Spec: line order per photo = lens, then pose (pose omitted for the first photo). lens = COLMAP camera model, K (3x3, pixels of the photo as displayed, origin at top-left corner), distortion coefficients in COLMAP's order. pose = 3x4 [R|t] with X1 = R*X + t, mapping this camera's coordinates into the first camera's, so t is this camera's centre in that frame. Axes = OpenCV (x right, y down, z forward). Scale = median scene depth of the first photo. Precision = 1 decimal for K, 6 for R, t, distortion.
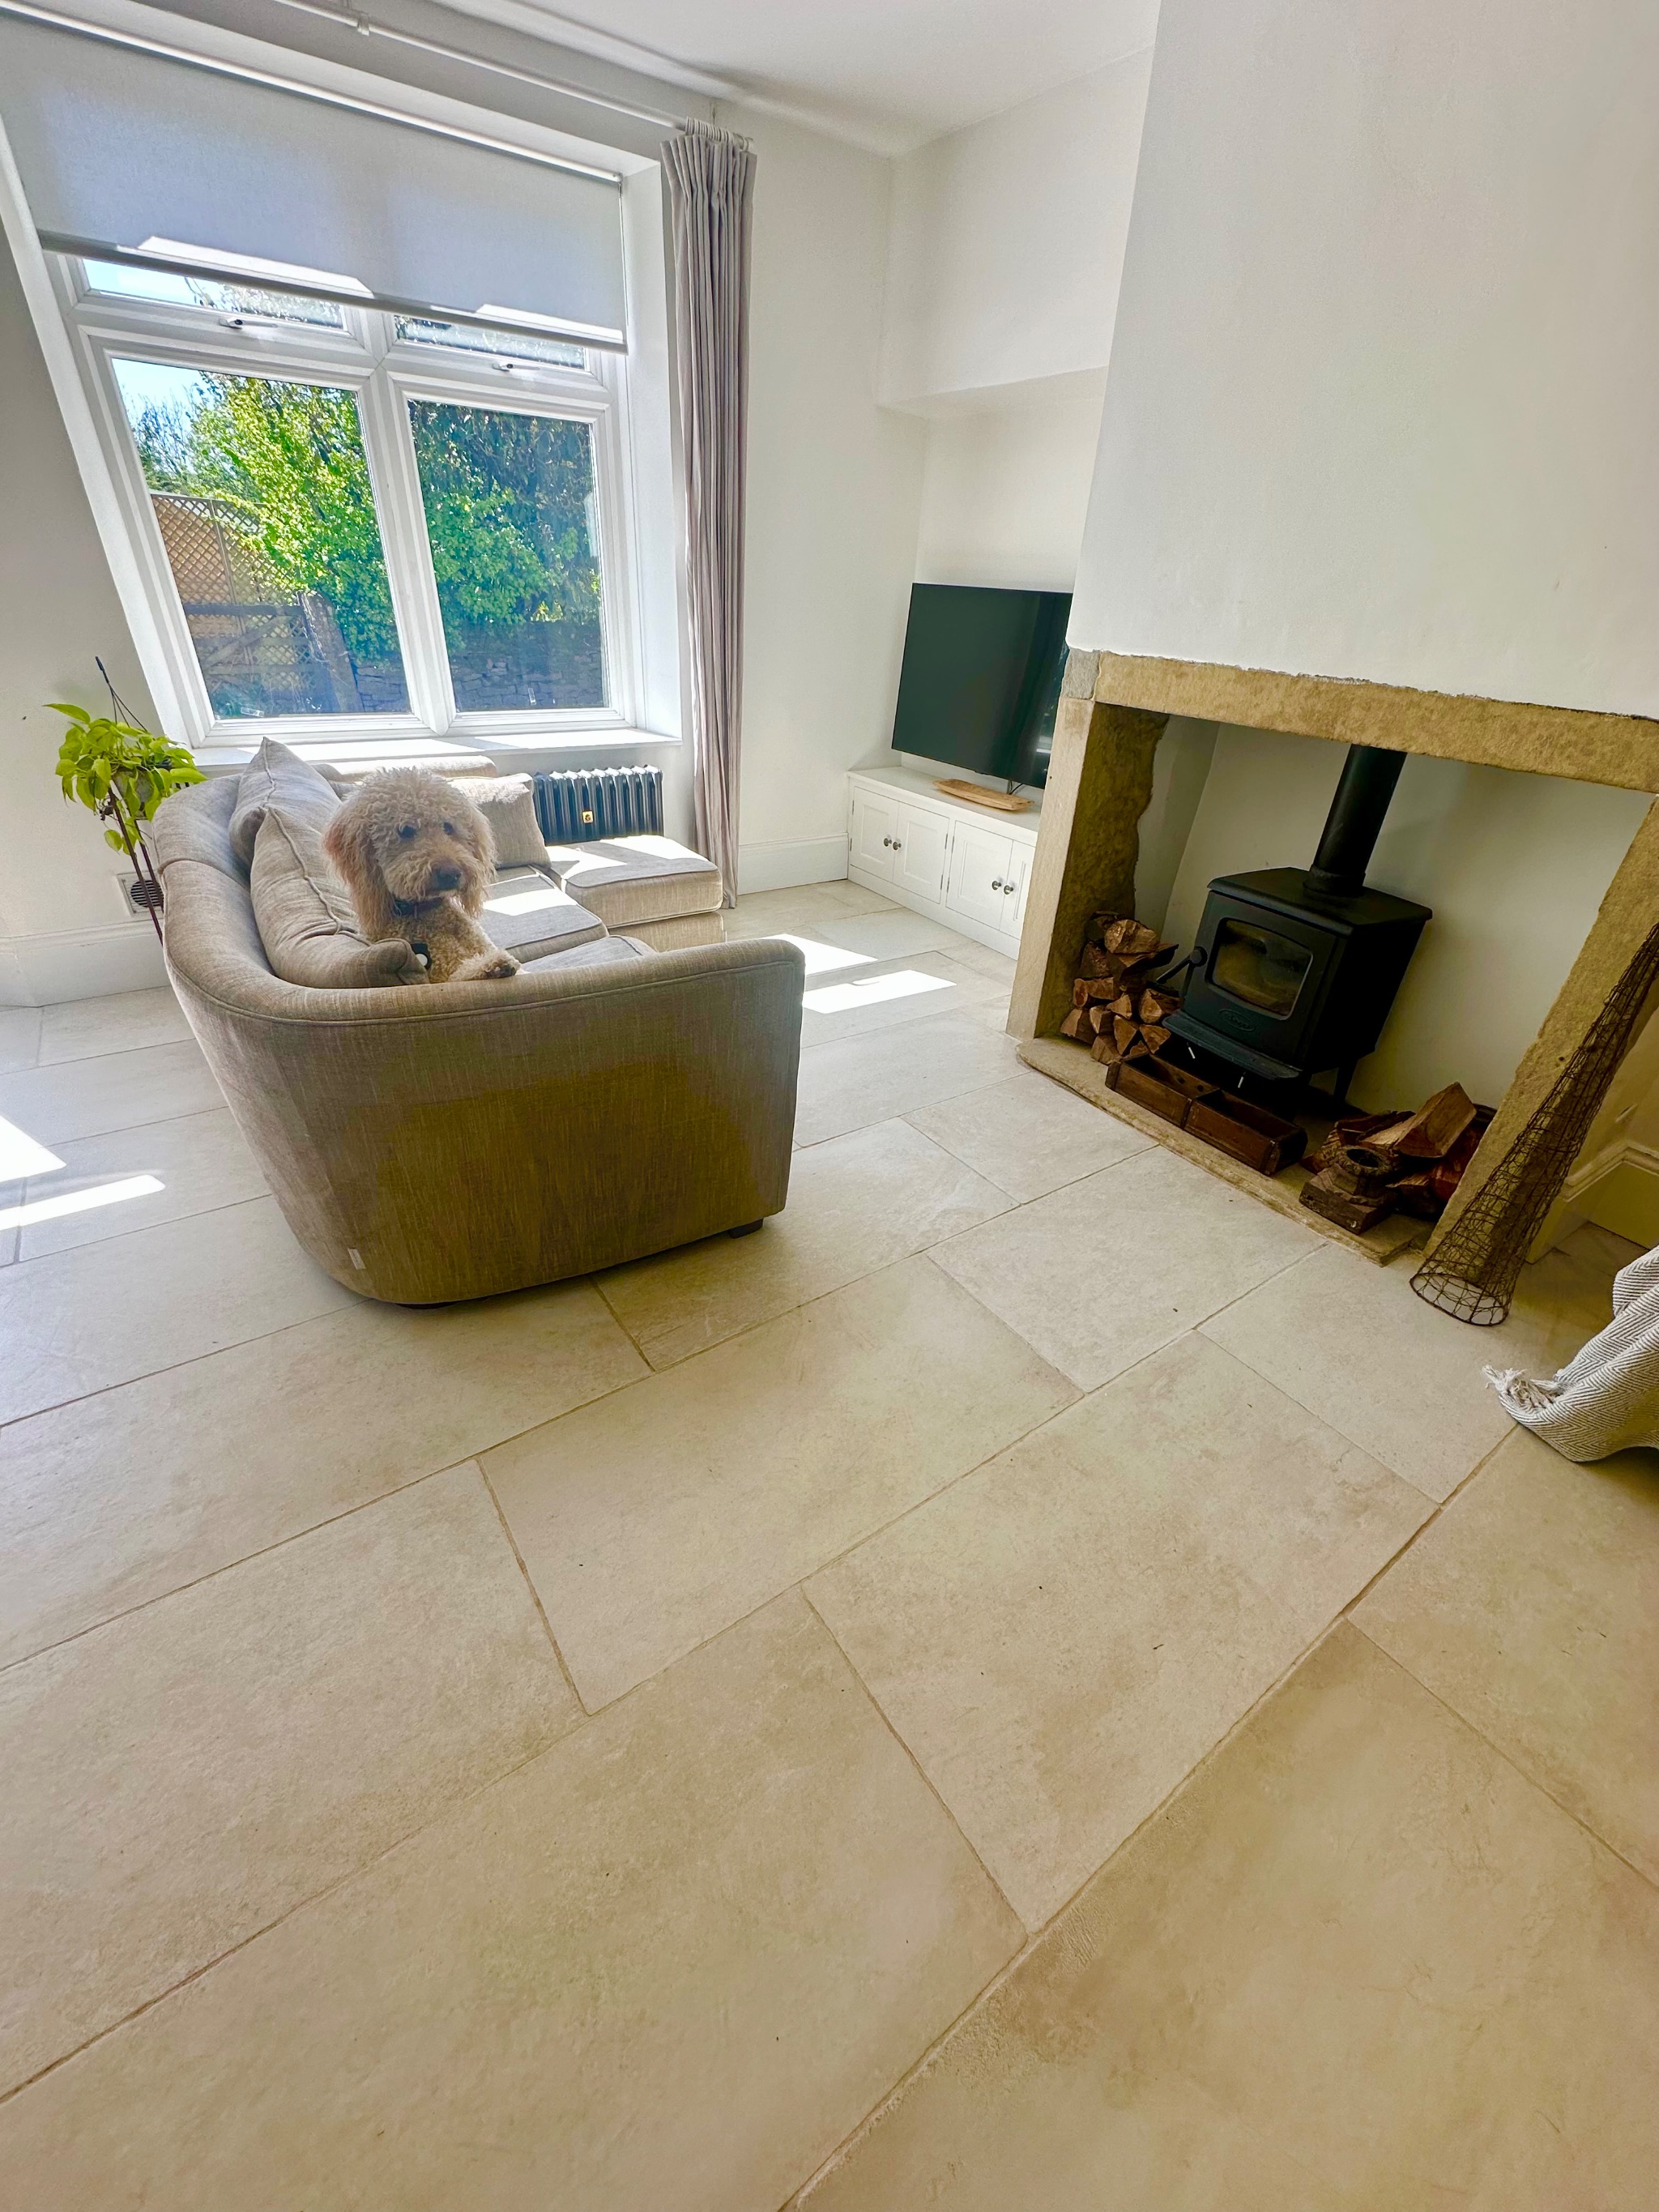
lens RADIAL K [[887.0, 0, 829.5], [0, 887.0, 1106.0], [0, 0, 1]] dist [0.000487, 0.000204]
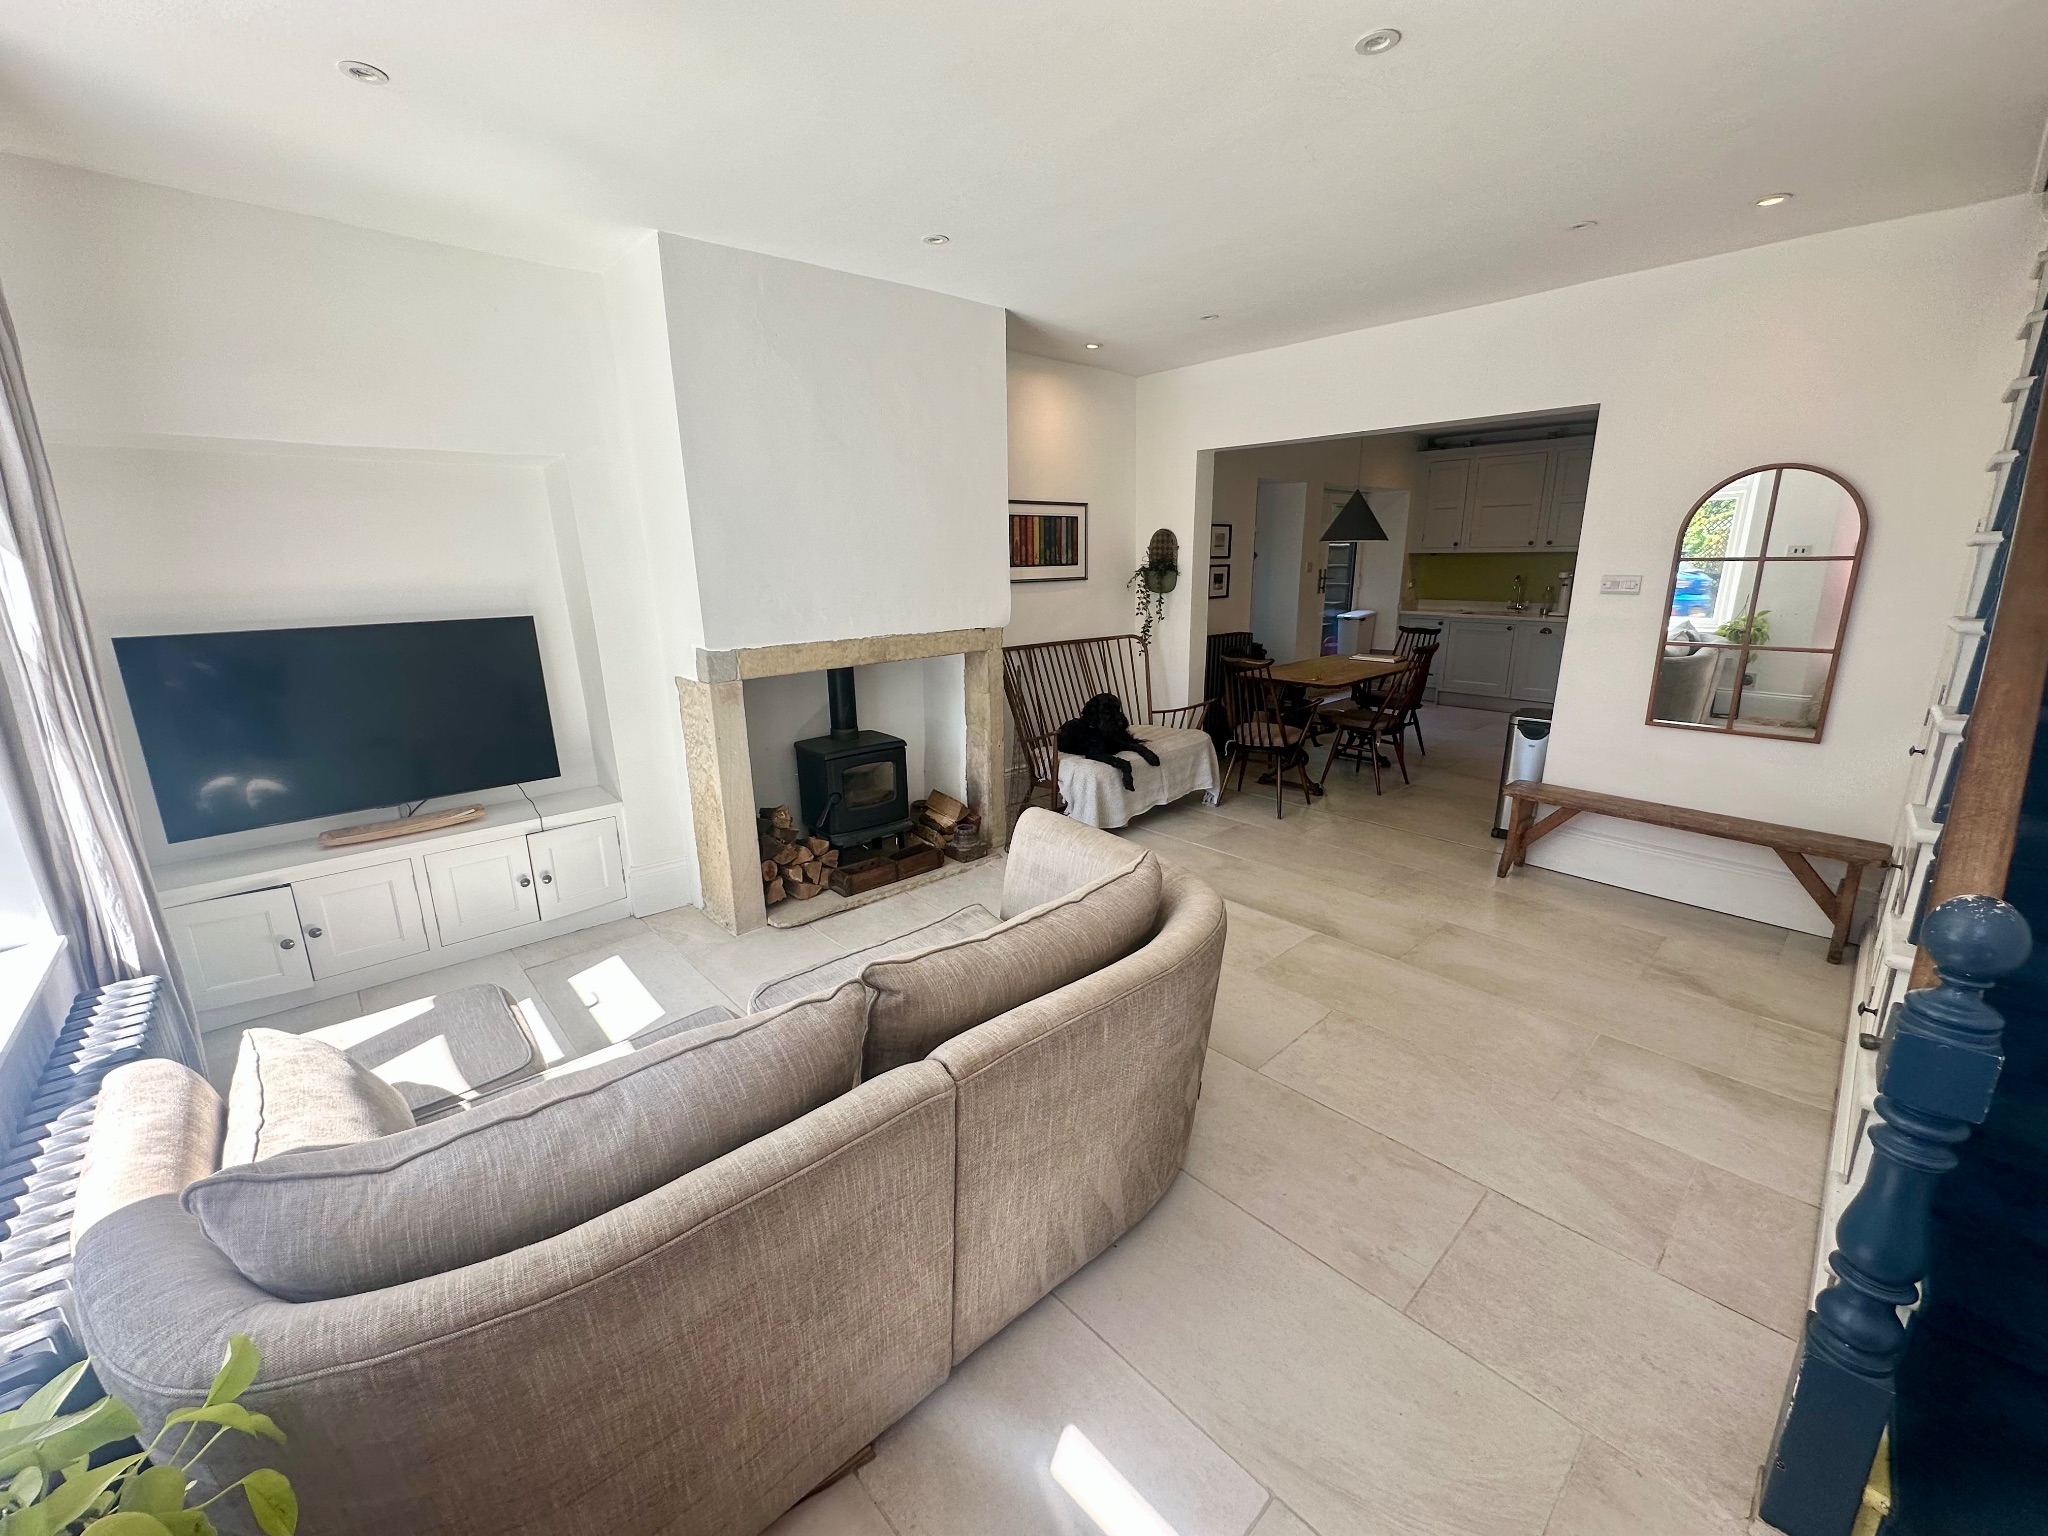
lens RADIAL K [[821.3, 0, 1026.2], [0, 821.3, 761.3], [0, 0, 1]] dist [0.000487, 0.000204]
pose [[-0.130112, -0.288597, 0.948569, -1.111400], [0.516054, 0.797191, 0.313327, -0.549501], [-0.846616, 0.530281, 0.045208, 0.639213]]
